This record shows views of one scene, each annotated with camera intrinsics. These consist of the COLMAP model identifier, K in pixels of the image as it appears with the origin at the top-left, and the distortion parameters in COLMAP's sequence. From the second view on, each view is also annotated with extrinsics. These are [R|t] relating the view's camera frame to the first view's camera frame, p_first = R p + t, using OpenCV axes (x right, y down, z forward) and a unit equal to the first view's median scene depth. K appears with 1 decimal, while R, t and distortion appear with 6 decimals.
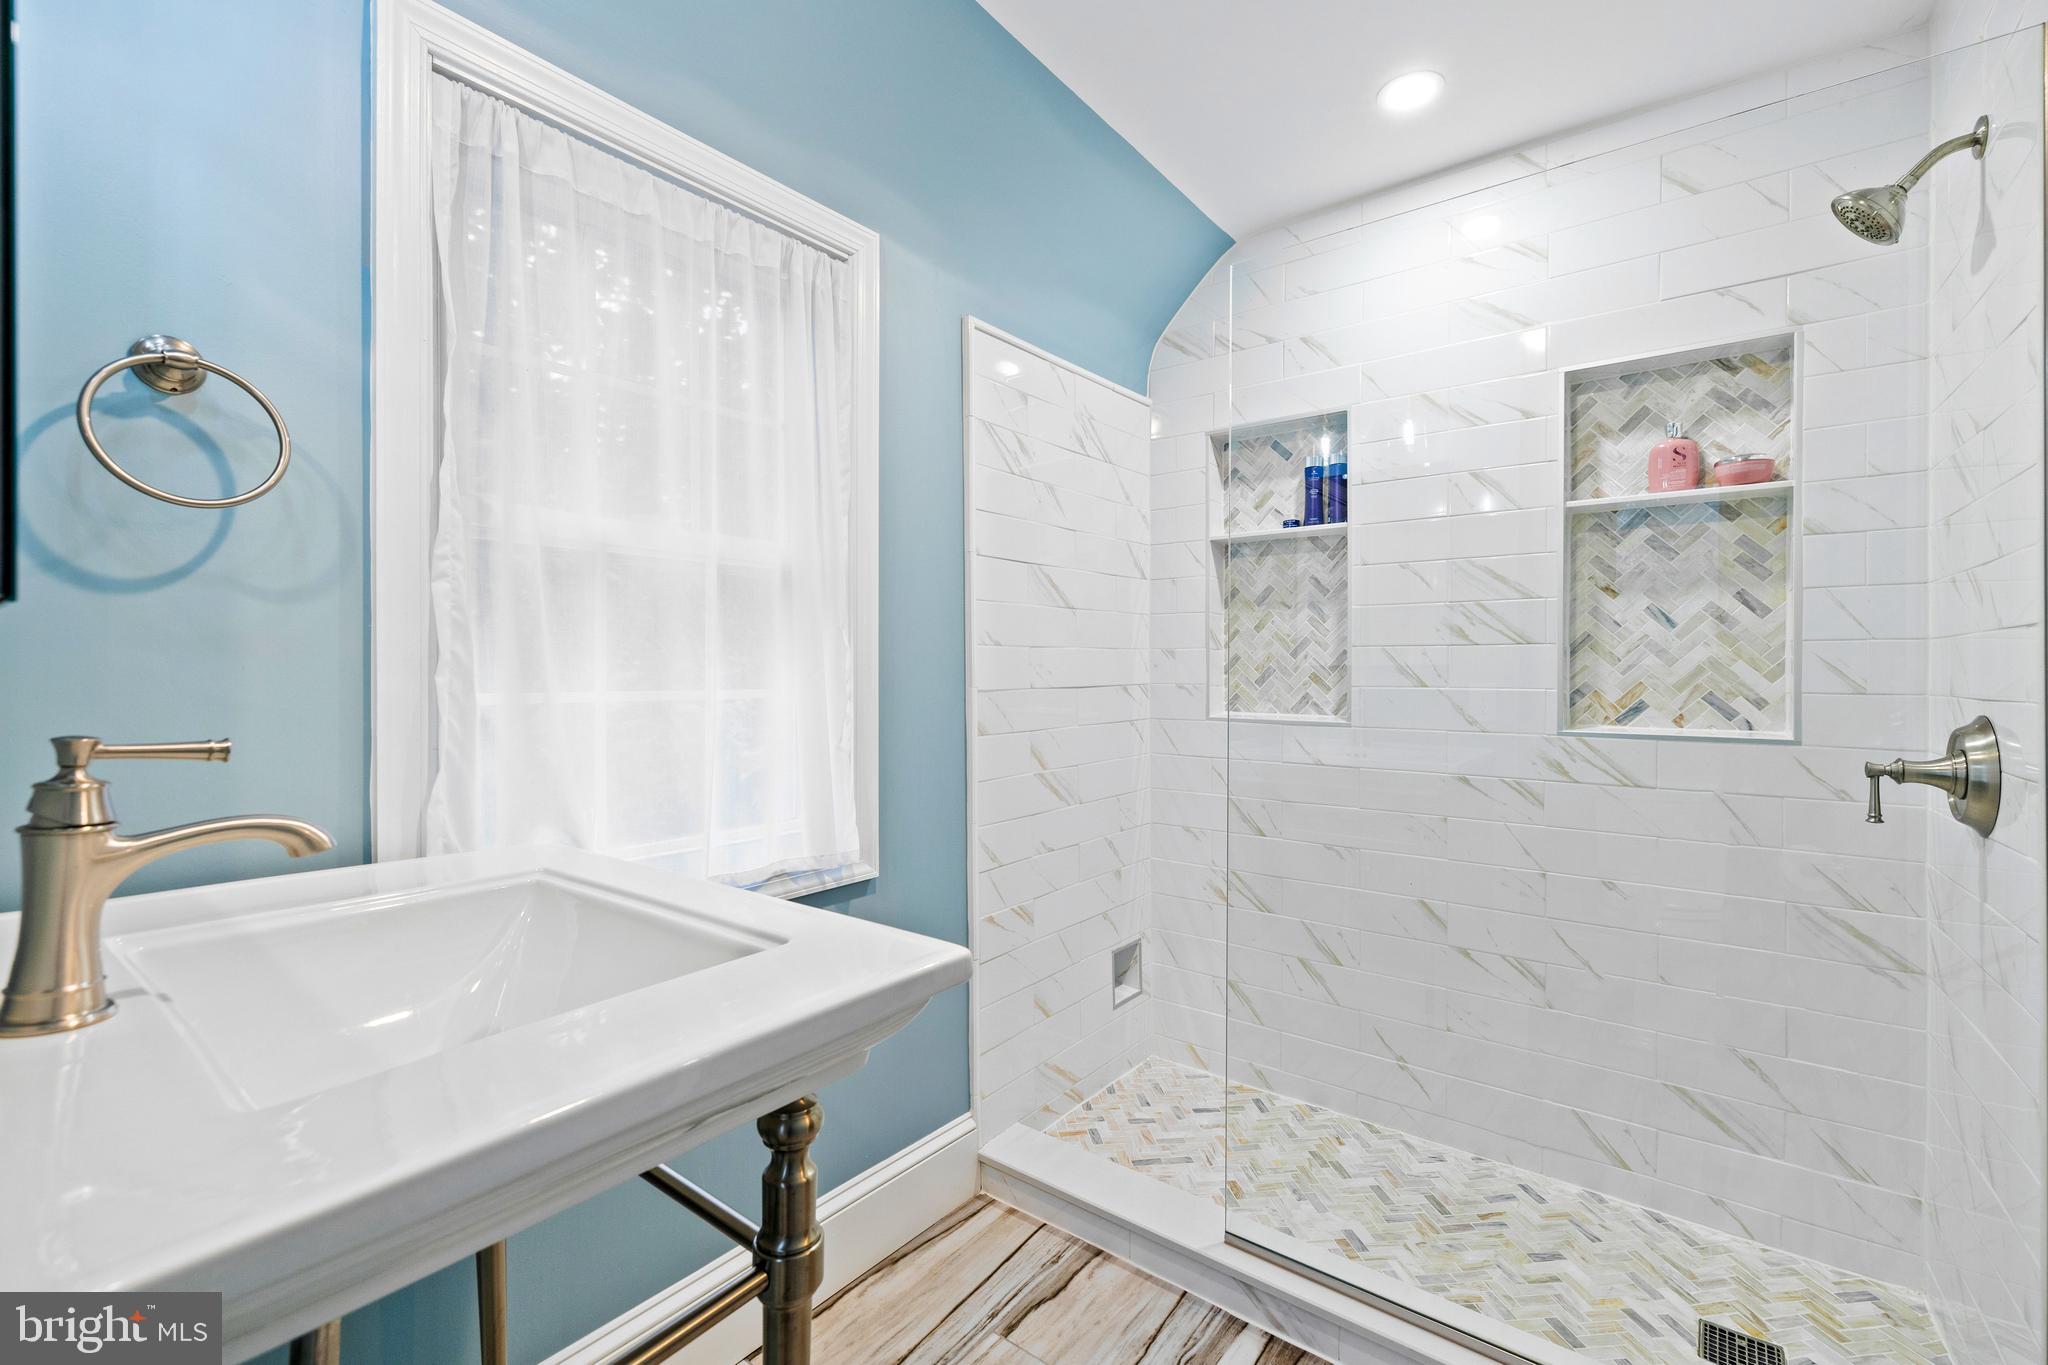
lens RADIAL K [[869.2, 0, 1023.7], [0, 869.2, 671.9], [0, 0, 1]] dist [0.002354, 0.000245]
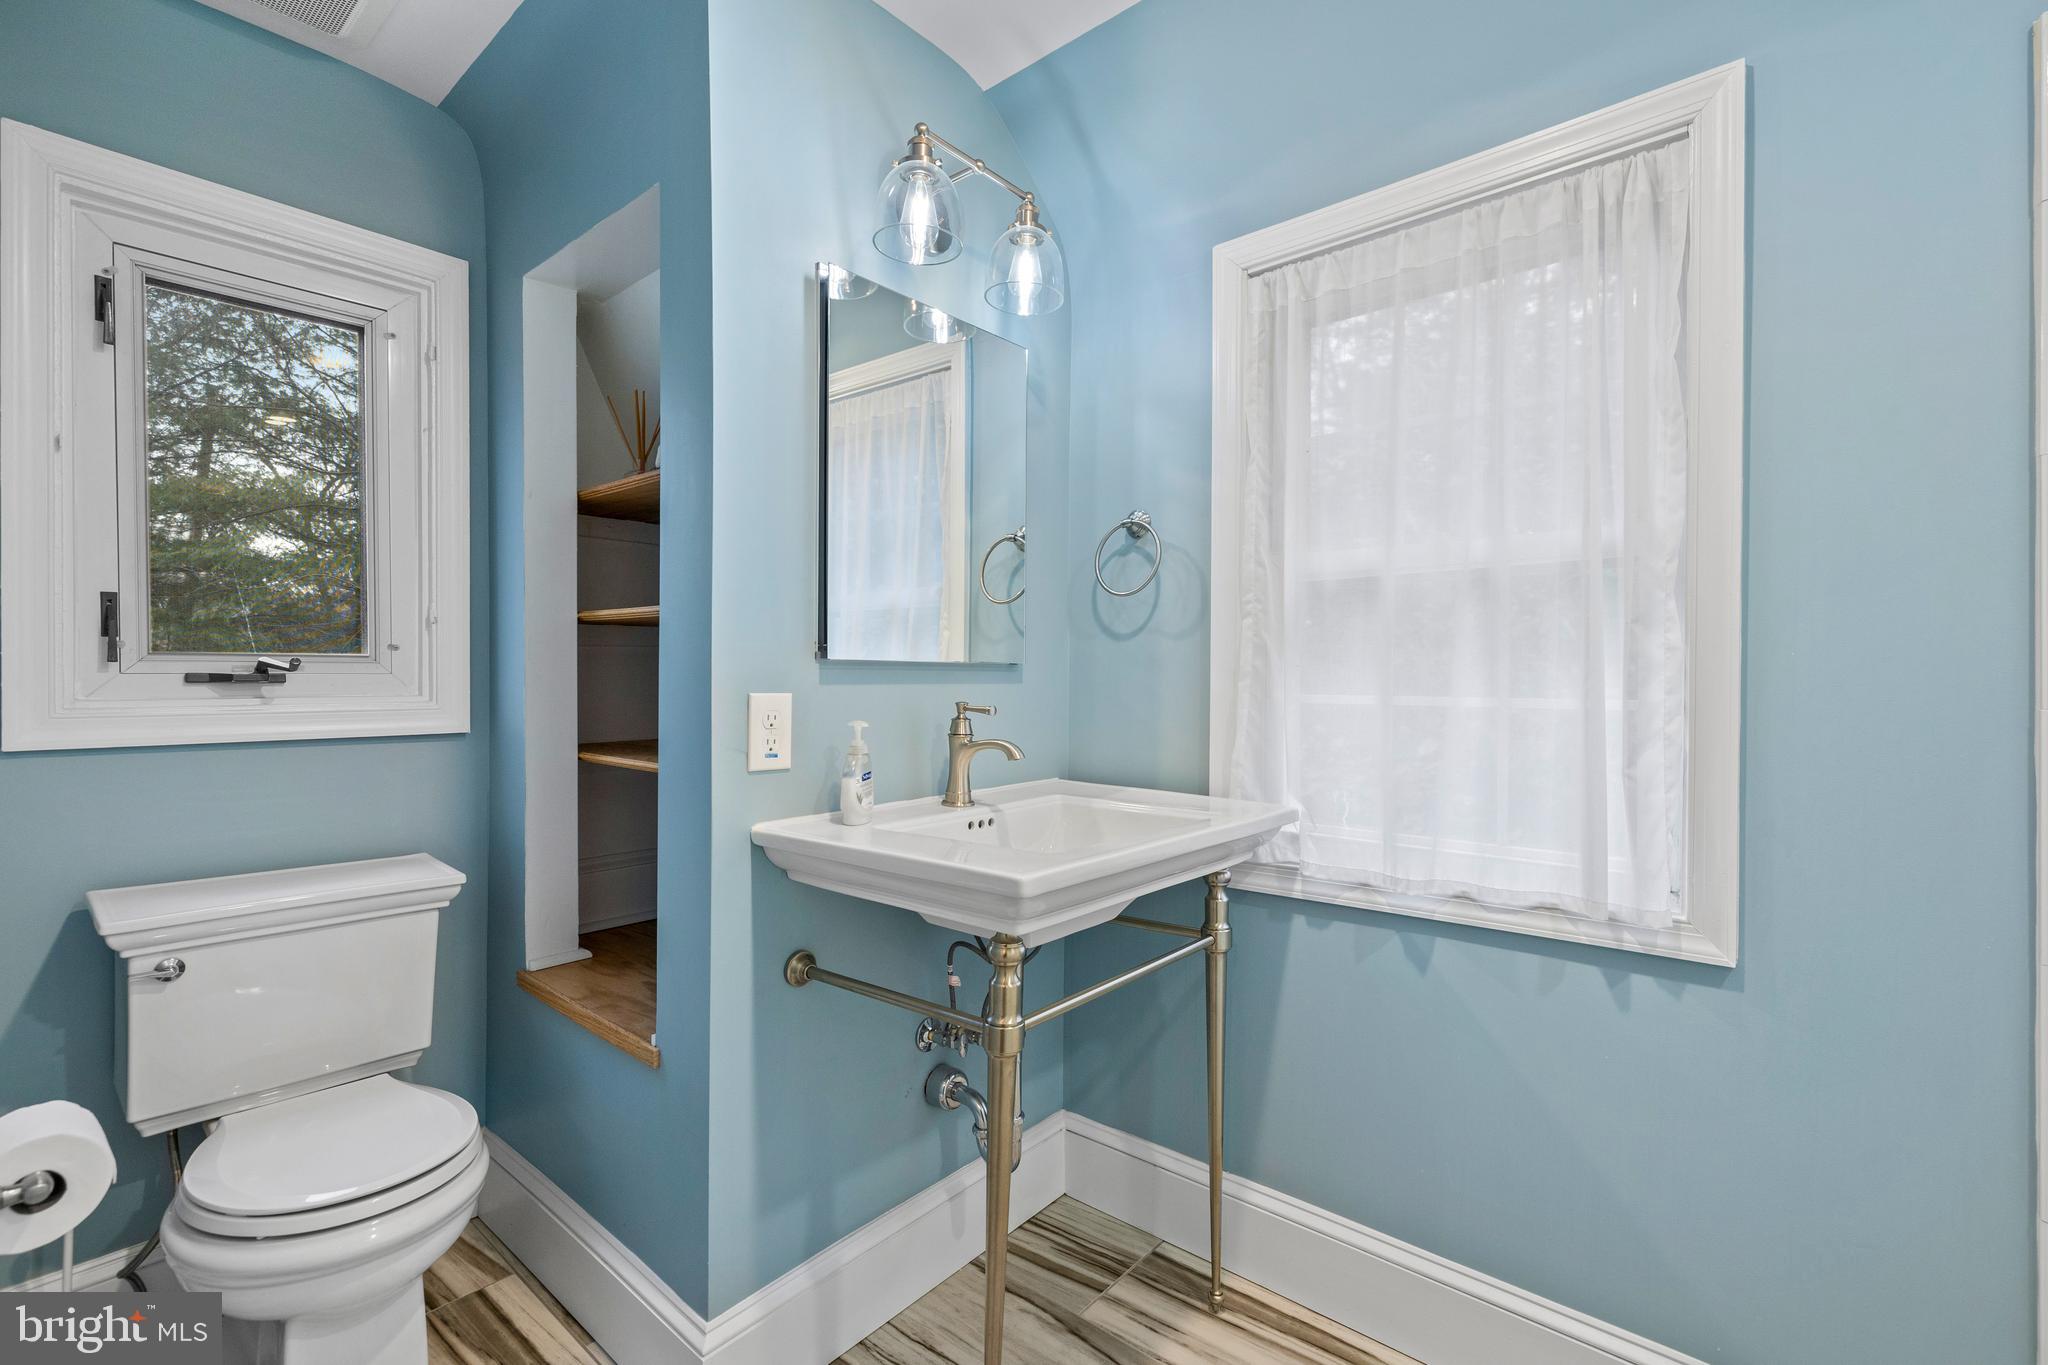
lens RADIAL K [[889.4, 0, 1018.9], [0, 889.4, 677.3], [0, 0, 1]] dist [0.001308, 0.000241]
pose [[-0.049023, 0.000771, -0.998797, 0.850588], [0.002191, 0.999997, 0.000664, -0.003901], [0.998795, -0.002156, -0.049025, 0.659504]]
